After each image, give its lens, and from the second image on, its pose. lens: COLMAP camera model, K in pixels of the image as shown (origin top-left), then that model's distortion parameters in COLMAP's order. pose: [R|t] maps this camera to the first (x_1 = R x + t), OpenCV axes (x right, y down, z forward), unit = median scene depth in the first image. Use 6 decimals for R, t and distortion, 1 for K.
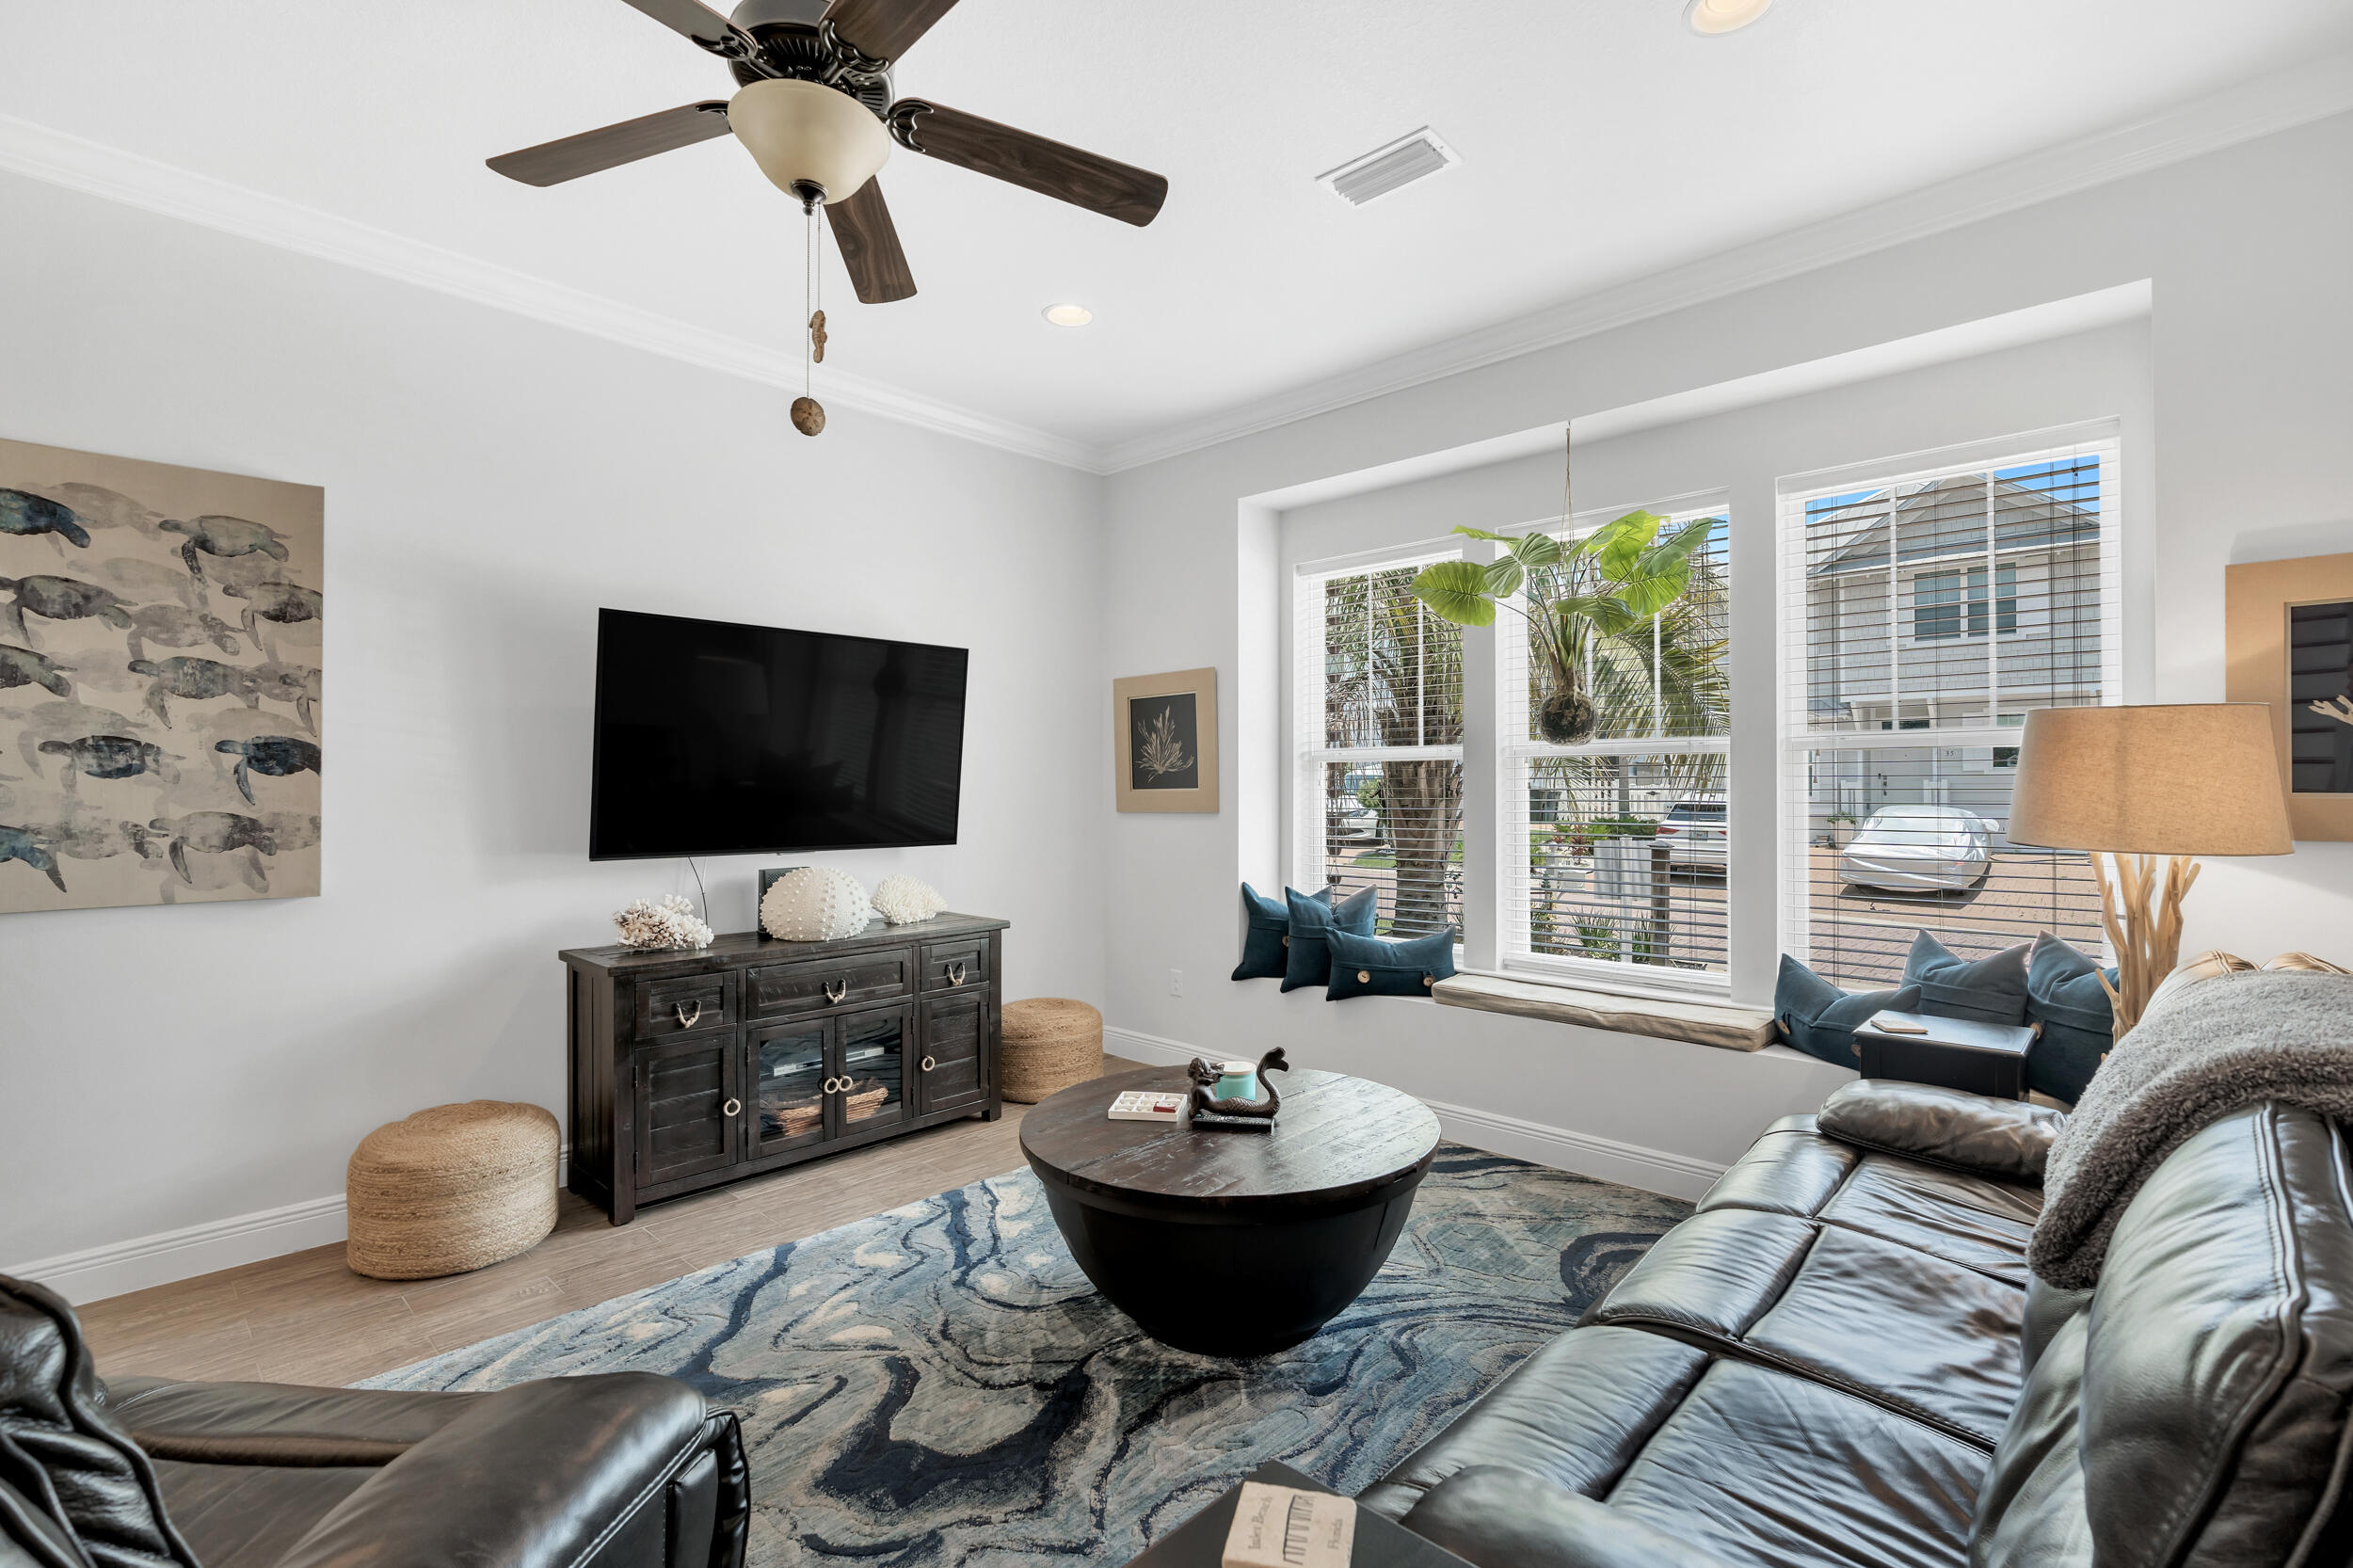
lens RADIAL K [[1056.2, 0, 1183.3], [0, 1056.2, 784.2], [0, 0, 1]] dist [-0.001323, 0.000129]
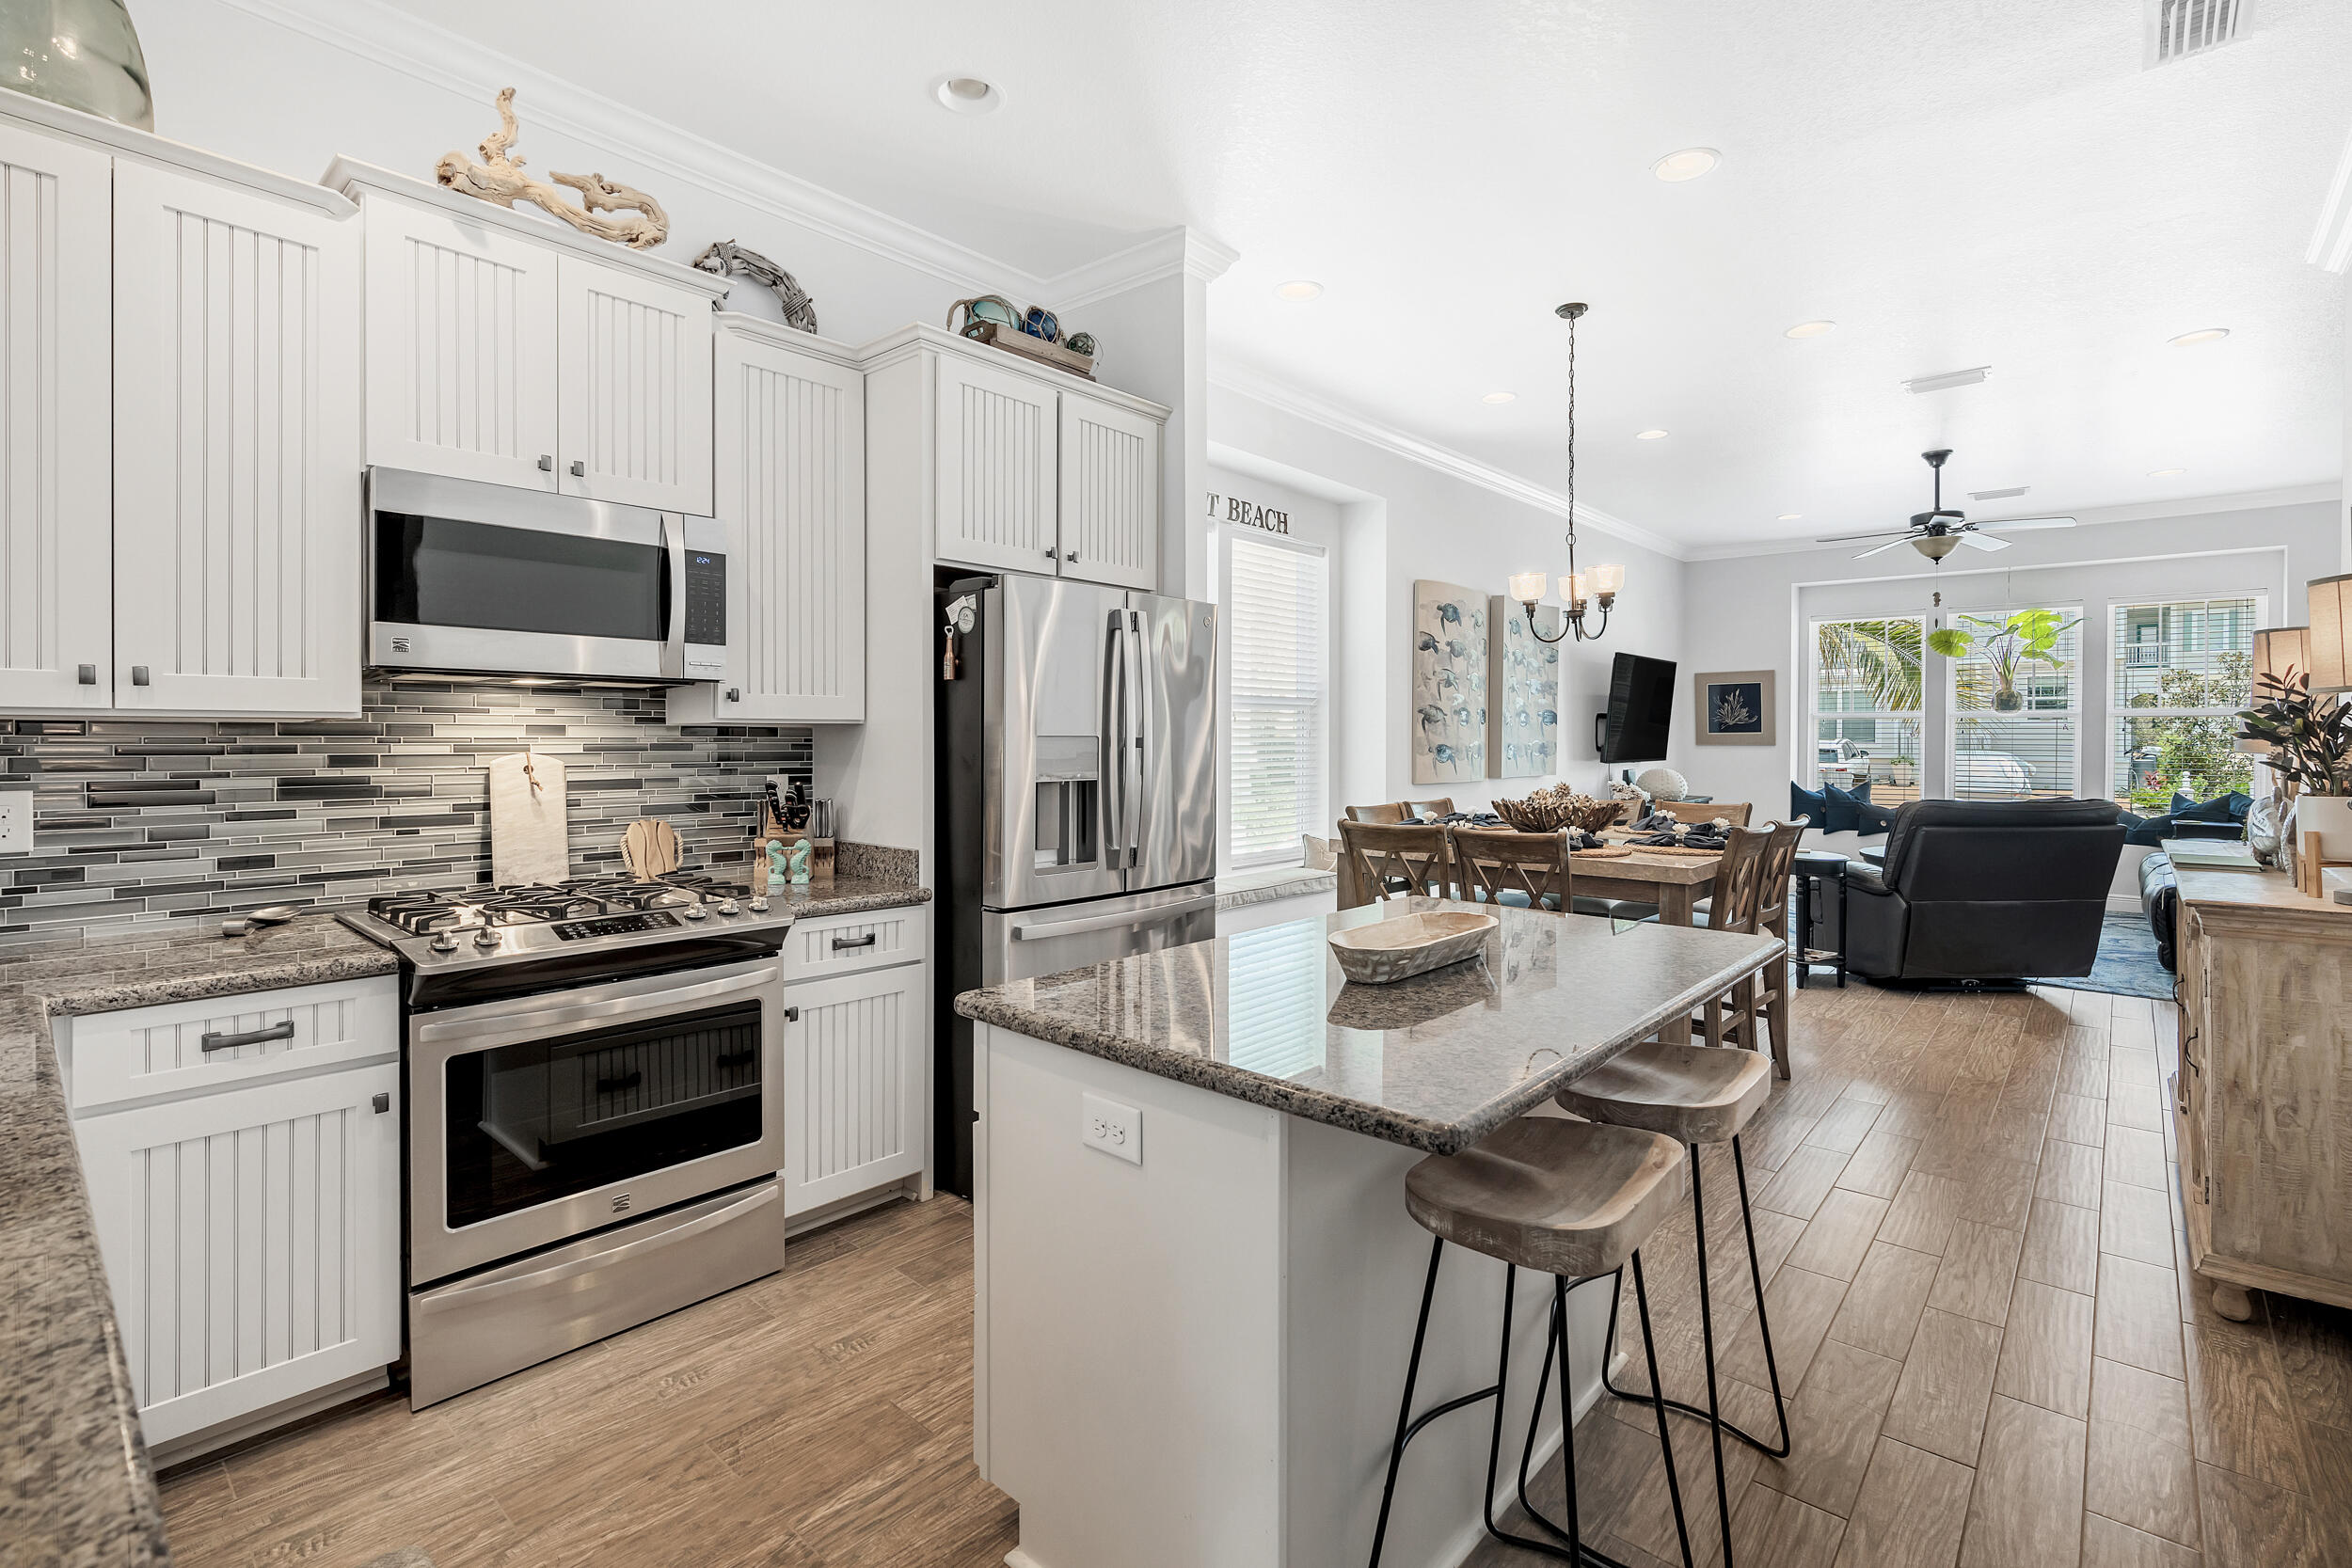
lens RADIAL K [[1066.7, 0, 1196.8], [0, 1066.7, 740.5], [0, 0, 1]] dist [-0.003027, -0.000040]
pose [[0.999181, 0.002991, 0.040365, -1.624211], [-0.003483, 0.999920, 0.012132, -0.001276], [-0.040326, -0.012262, 0.999111, -1.326960]]
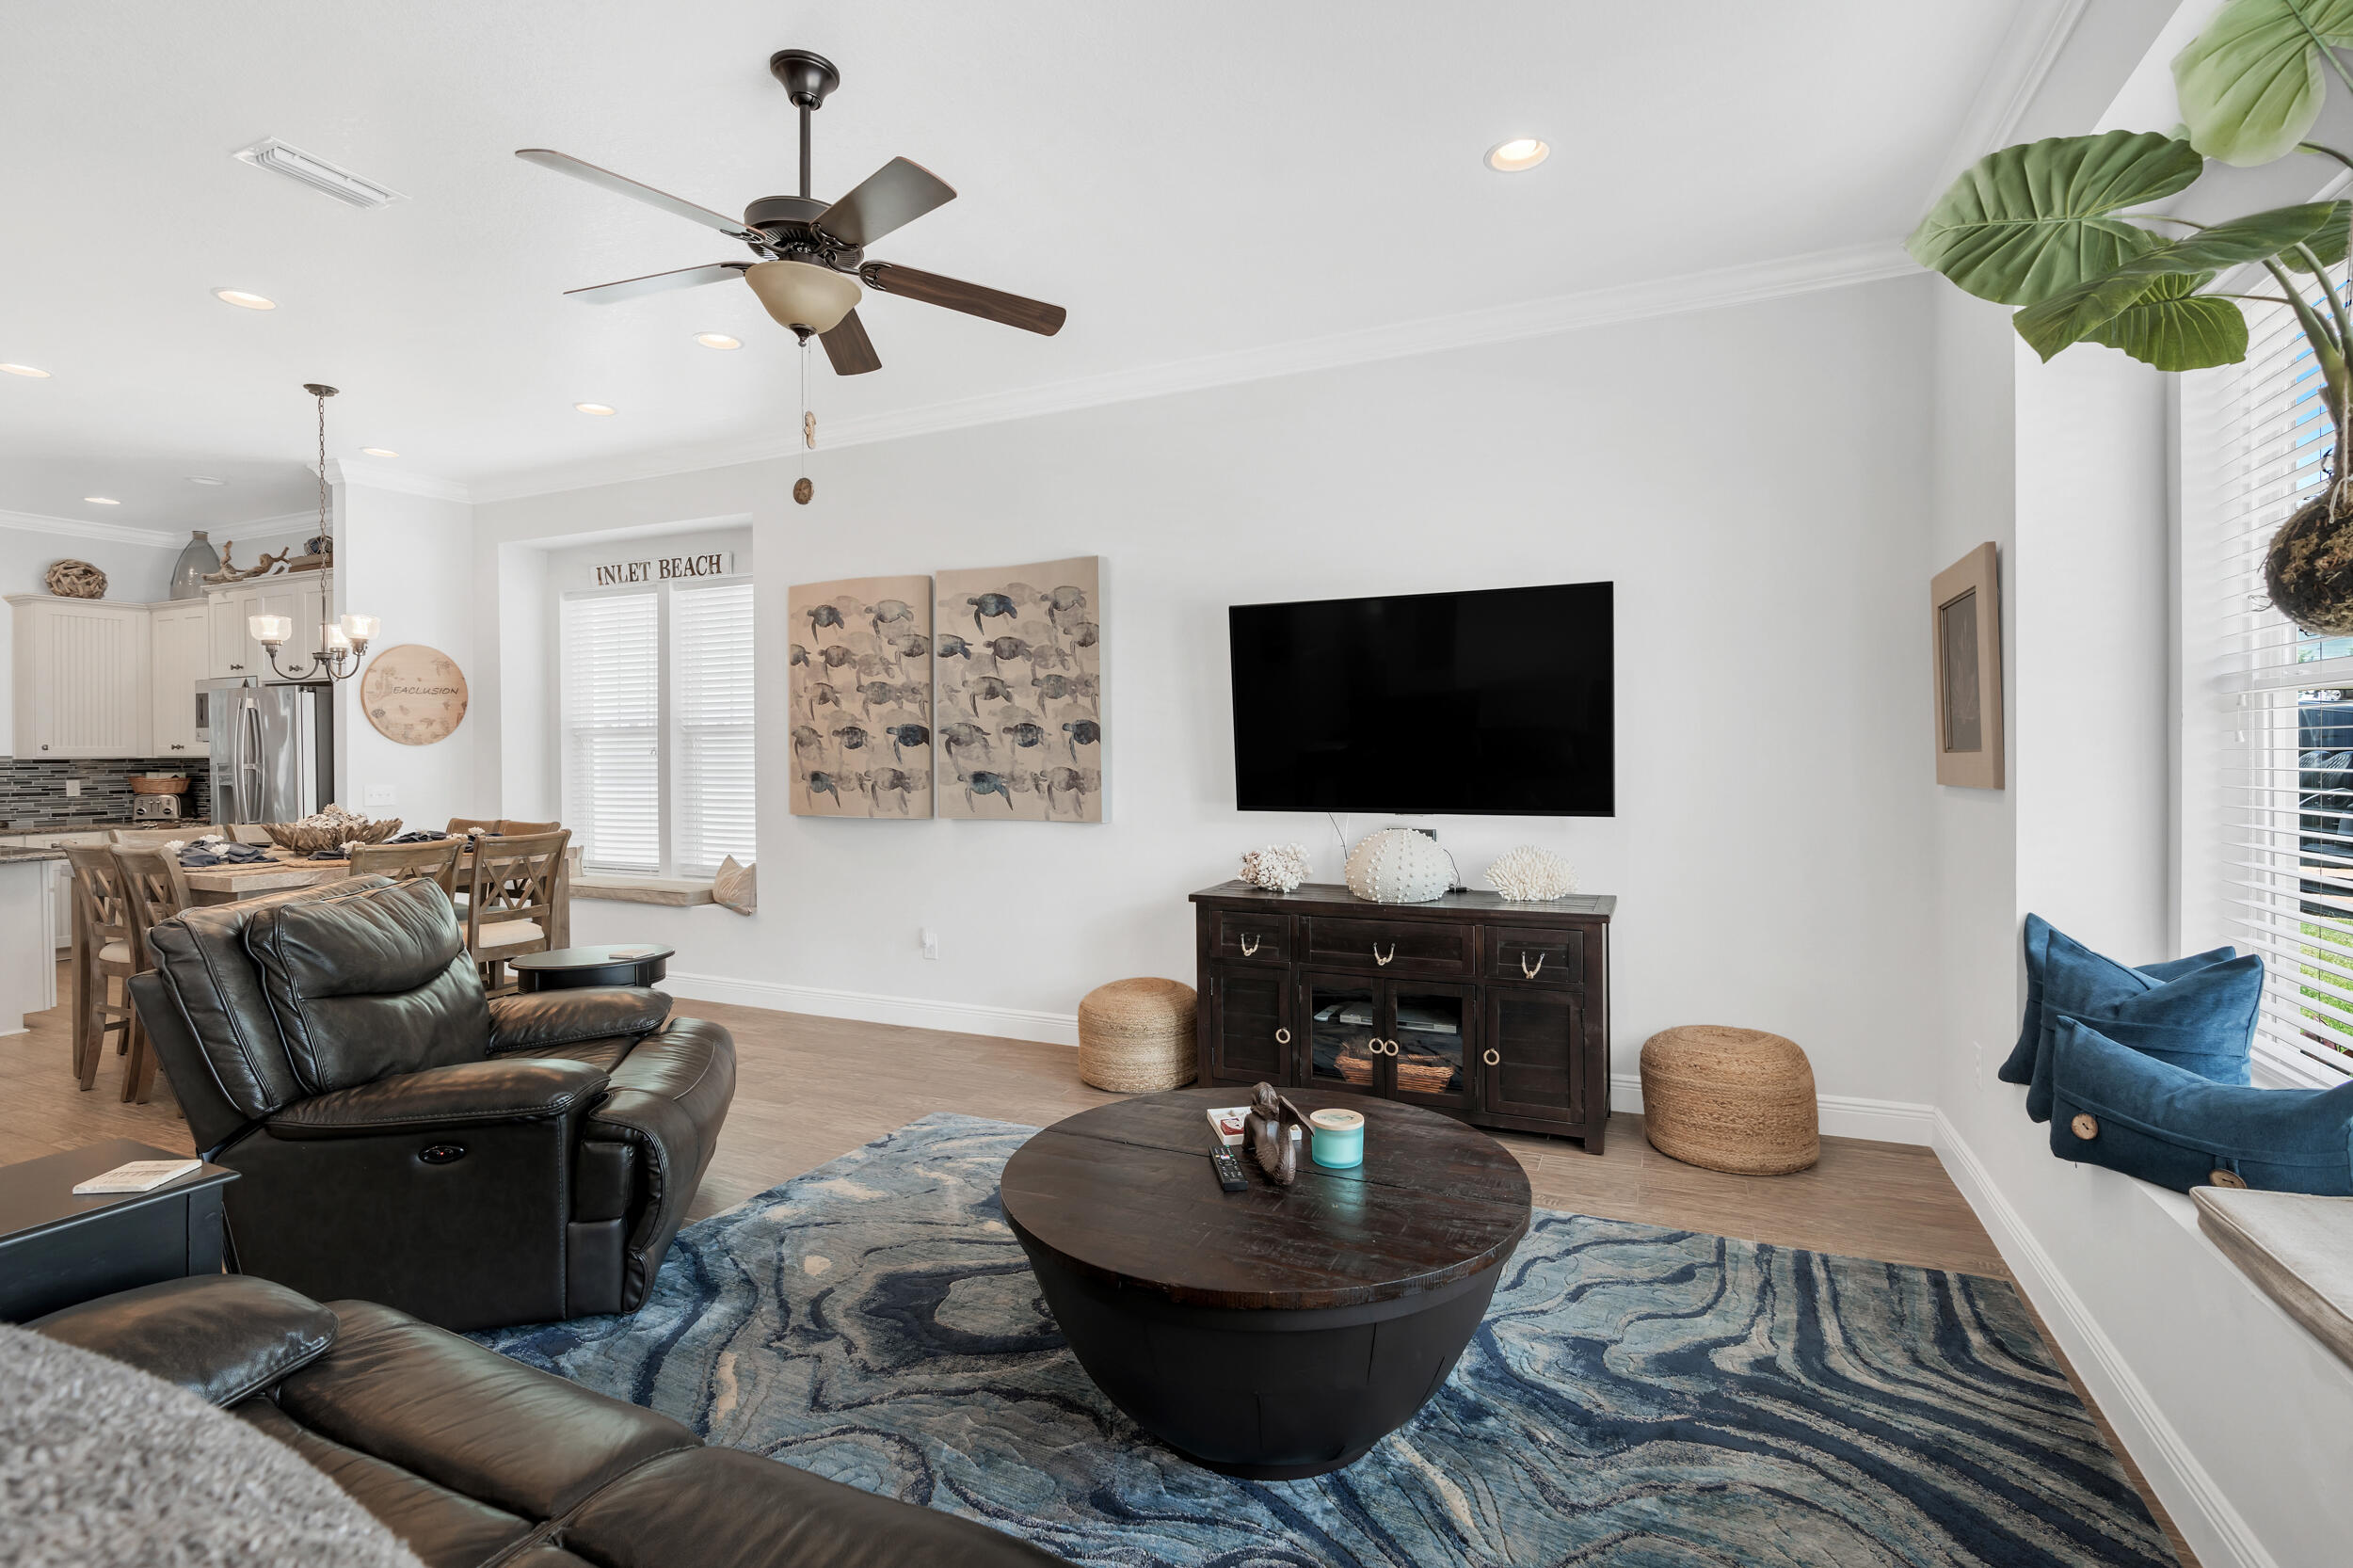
lens RADIAL K [[1076.1, 0, 1188.0], [0, 1076.1, 751.4], [0, 0, 1]] dist [-0.003504, 0.001041]
pose [[0.333088, 0.000511, -0.942896, 0.653998], [0.012678, 0.999907, 0.005020, -0.003540], [0.942811, -0.013626, 0.333050, 0.557595]]
